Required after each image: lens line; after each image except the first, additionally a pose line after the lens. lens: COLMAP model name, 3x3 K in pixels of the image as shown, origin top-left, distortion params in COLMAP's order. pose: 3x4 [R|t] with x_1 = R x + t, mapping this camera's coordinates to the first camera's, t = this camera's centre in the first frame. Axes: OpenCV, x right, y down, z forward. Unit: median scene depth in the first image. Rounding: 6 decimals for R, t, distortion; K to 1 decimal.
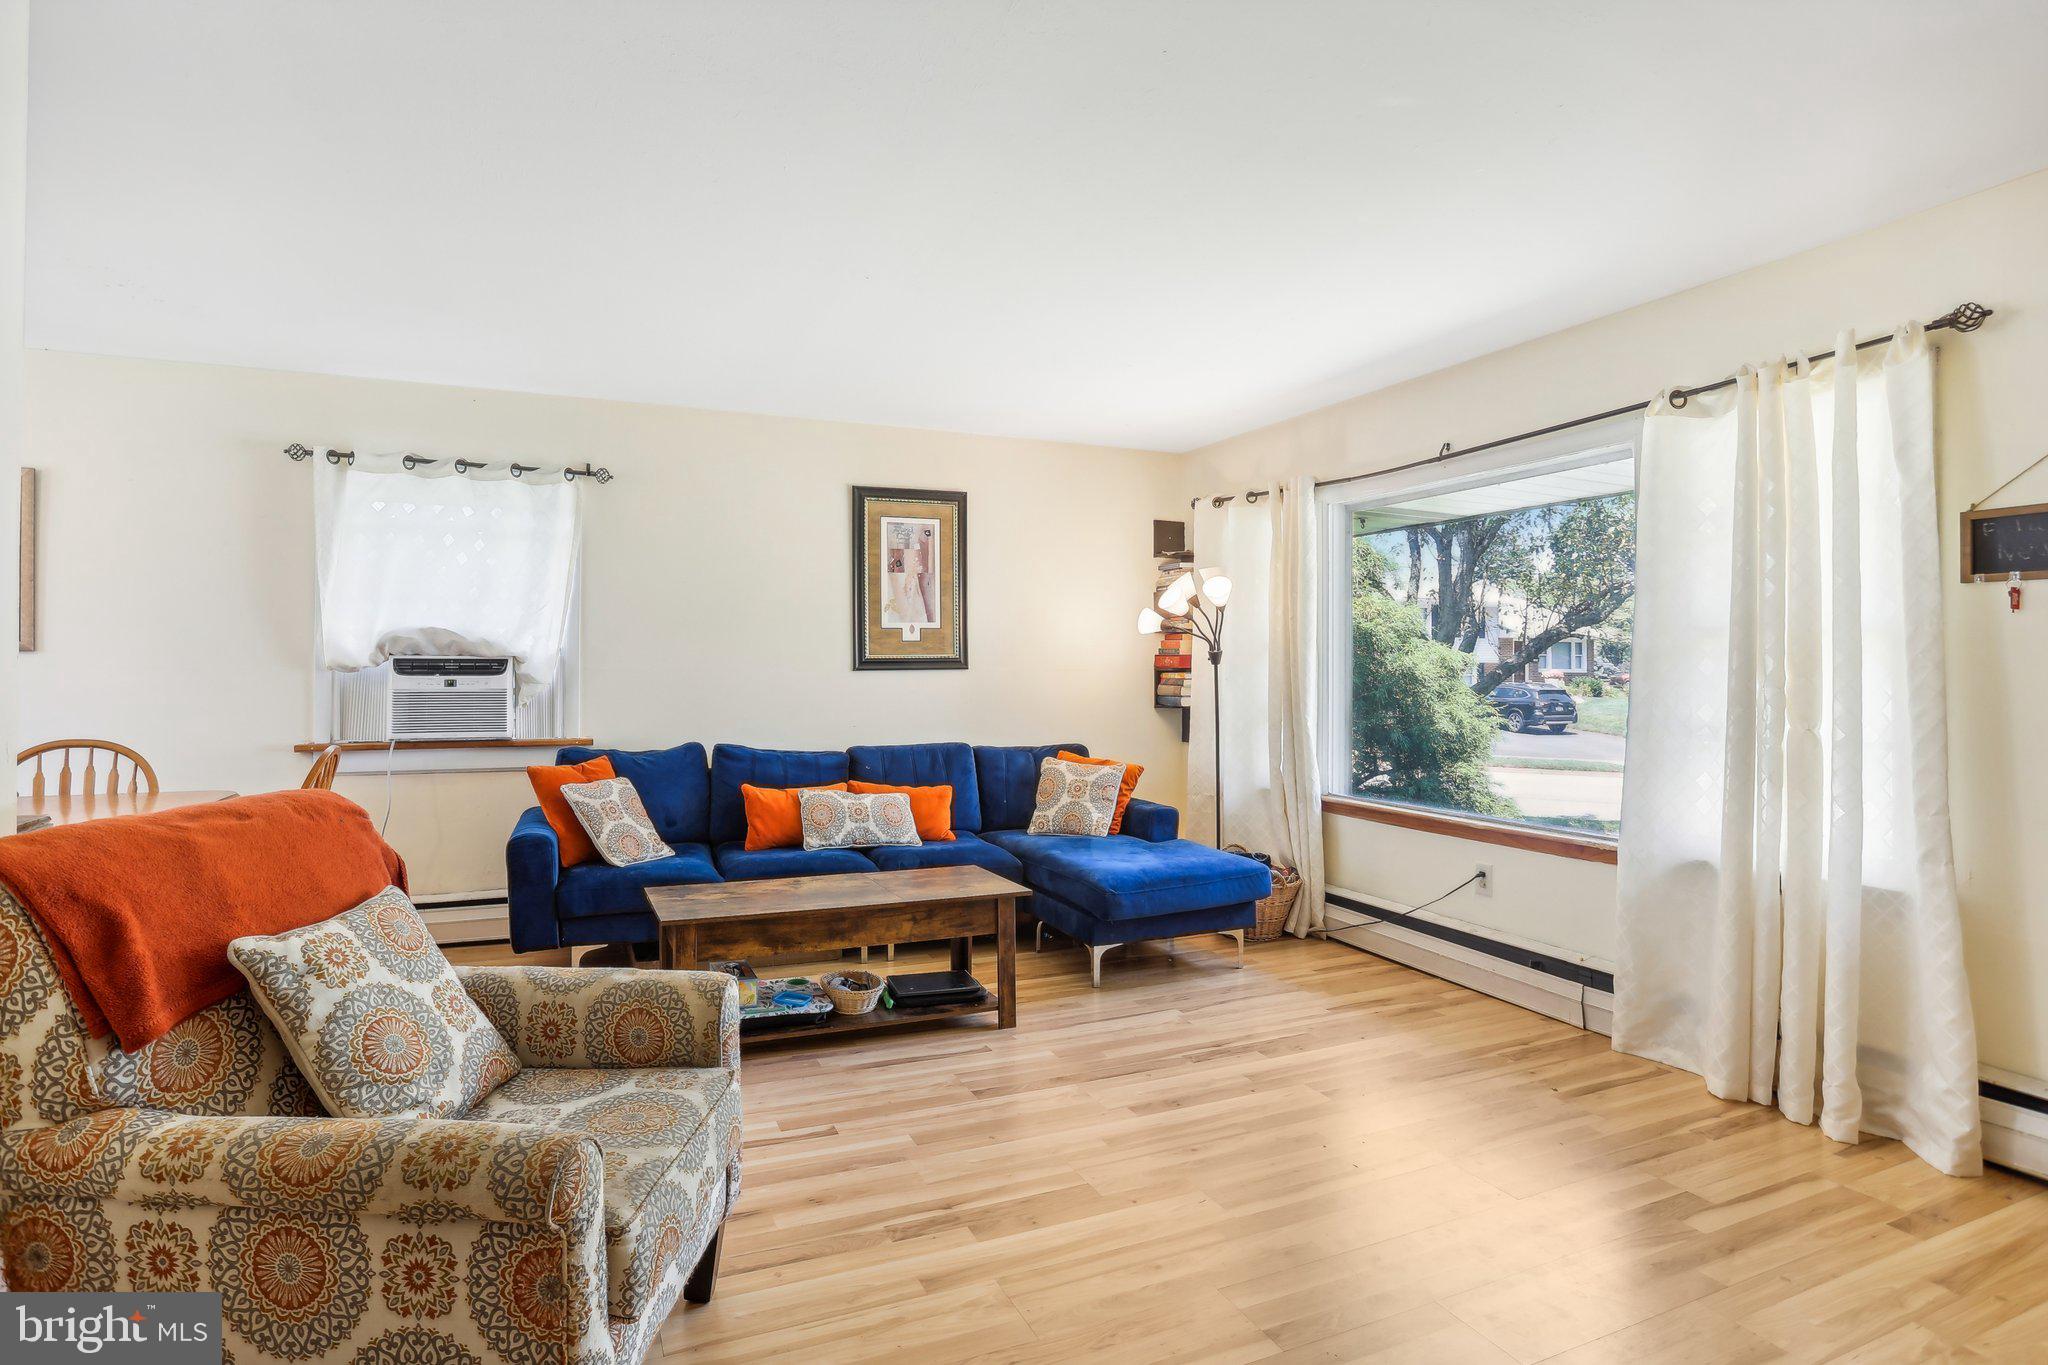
lens RADIAL K [[1010.9, 0, 974.5], [0, 1010.9, 659.2], [0, 0, 1]] dist [-0.067736, 0.001477]
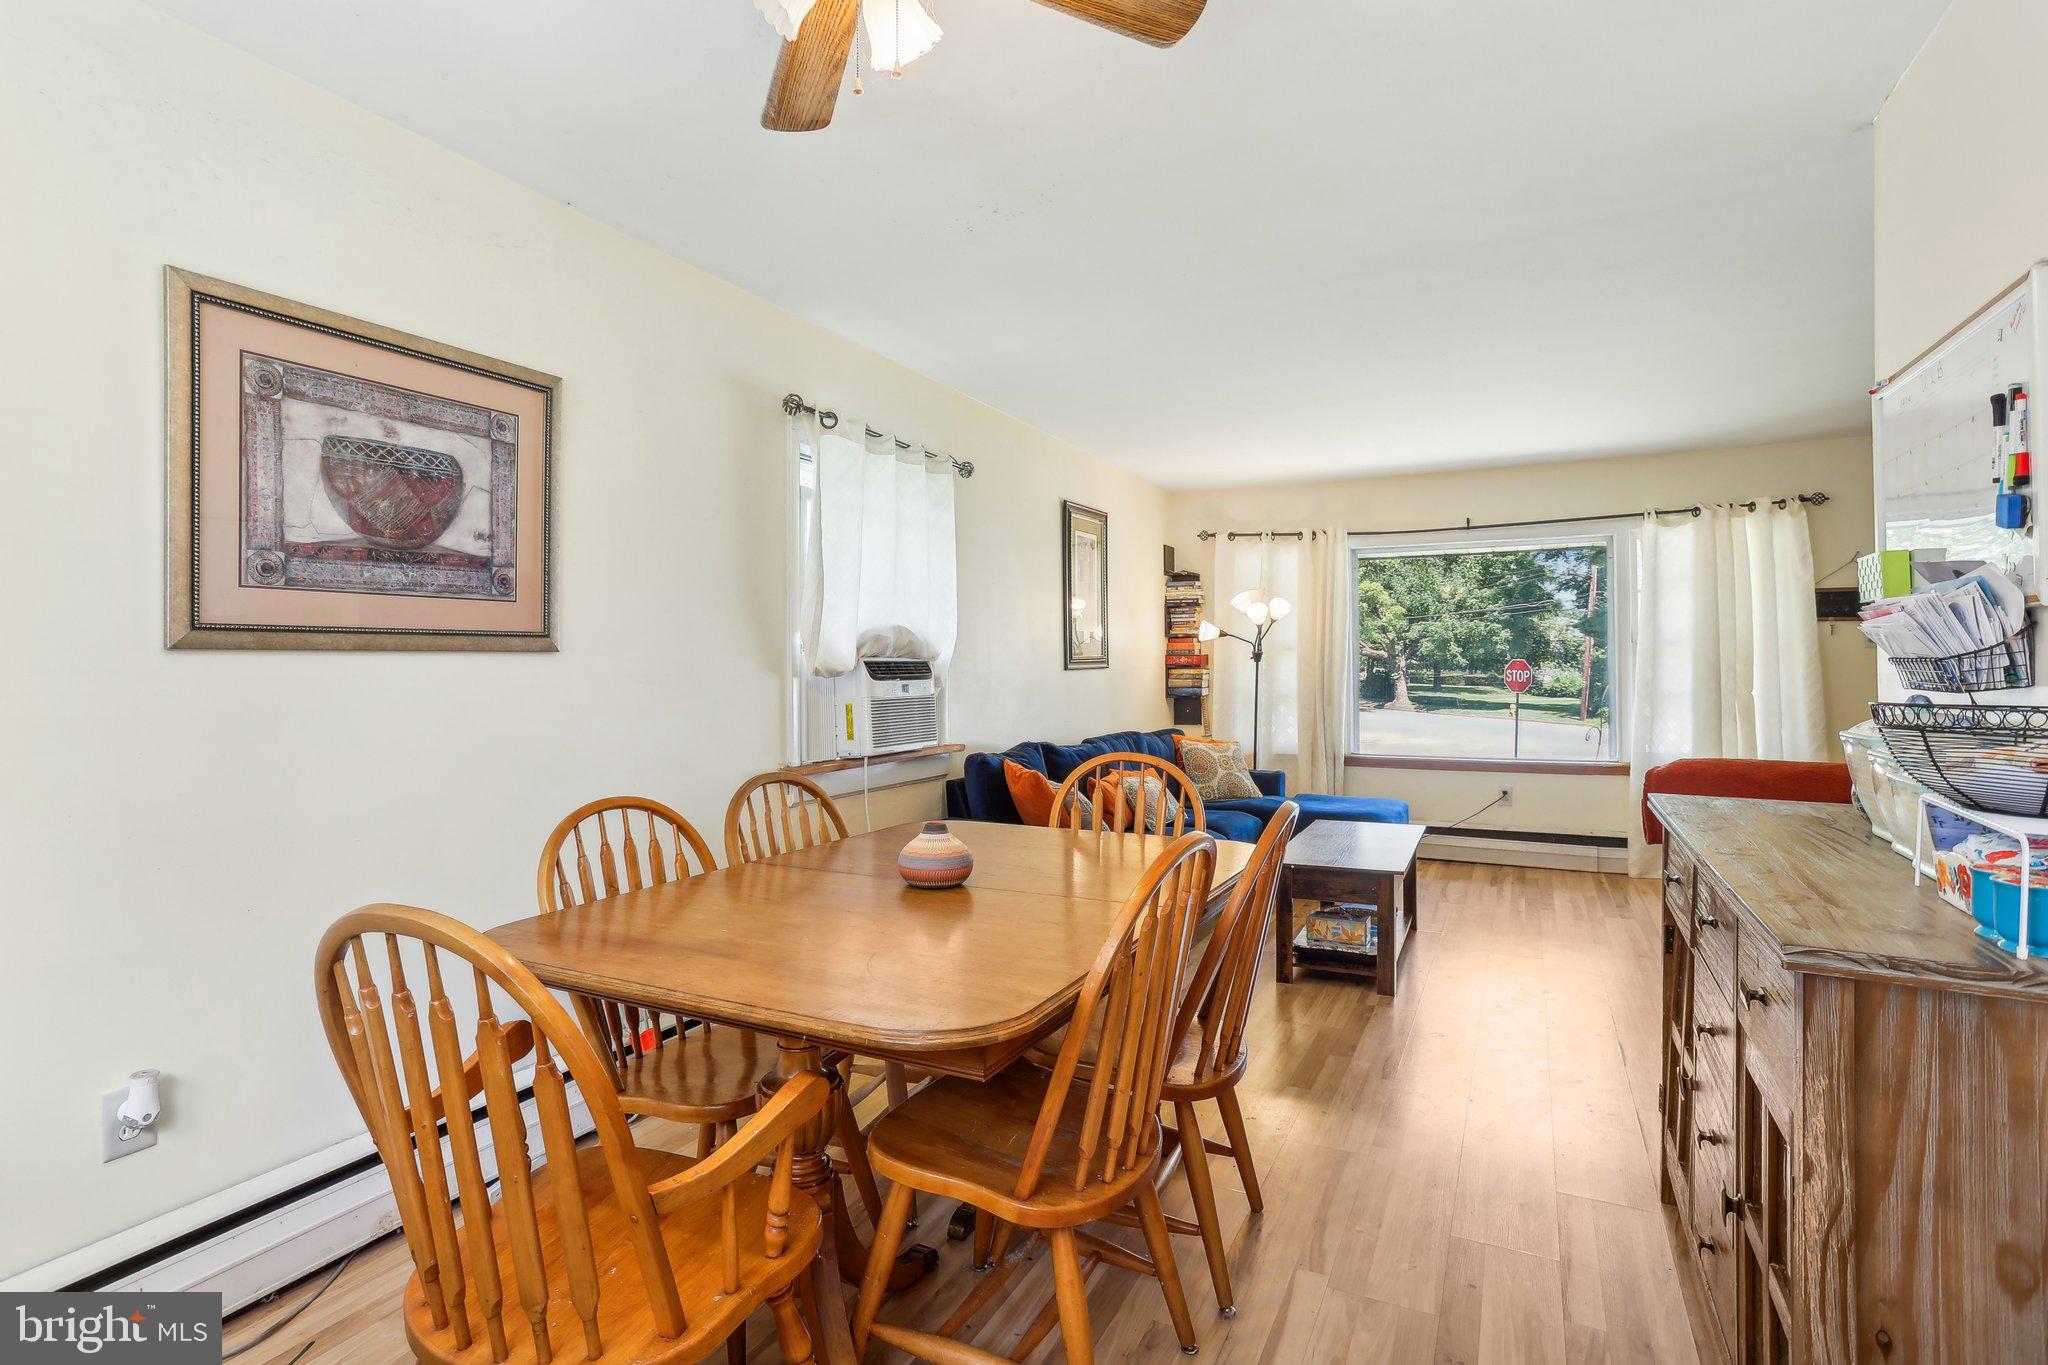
lens RADIAL K [[1041.8, 0, 961.3], [0, 1041.8, 648.2], [0, 0, 1]] dist [-0.003460, -0.000175]
pose [[0.767800, 0.002451, 0.640685, -1.066101], [0.002207, 0.999977, -0.006471, -0.005614], [-0.640686, 0.006382, 0.767776, 0.238663]]
